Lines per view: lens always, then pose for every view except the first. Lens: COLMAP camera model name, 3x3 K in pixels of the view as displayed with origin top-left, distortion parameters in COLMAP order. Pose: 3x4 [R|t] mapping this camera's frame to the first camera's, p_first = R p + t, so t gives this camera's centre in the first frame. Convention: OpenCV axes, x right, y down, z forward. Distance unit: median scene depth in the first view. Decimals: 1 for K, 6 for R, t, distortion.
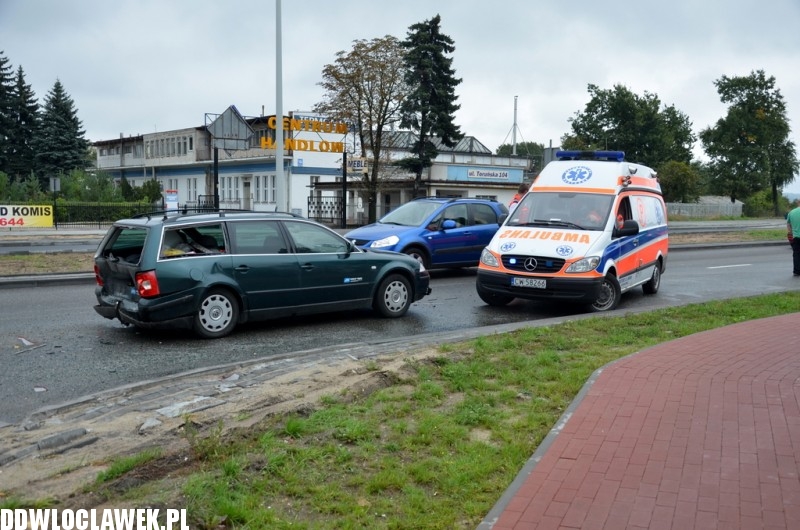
lens RADIAL K [[812.7, 0, 400.0], [0, 812.7, 265.0], [0, 0, 1]] dist [-0.000338, 0.001718]
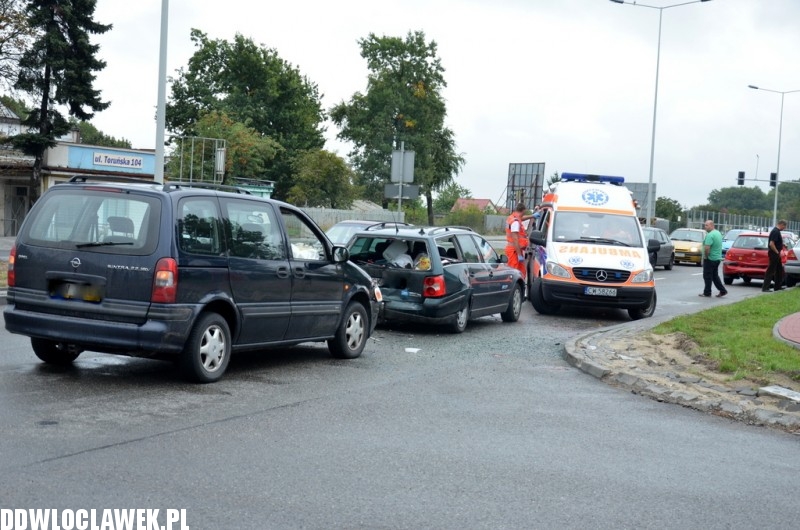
lens RADIAL K [[1314.6, 0, 400.0], [0, 1314.6, 265.0], [0, 0, 1]] dist [0.039534, 0.097072]
pose [[0.897461, 0.010163, 0.440976, -0.196952], [0.001536, 0.999656, -0.026165, 0.006919], [-0.441090, 0.024160, 0.897138, -0.119250]]
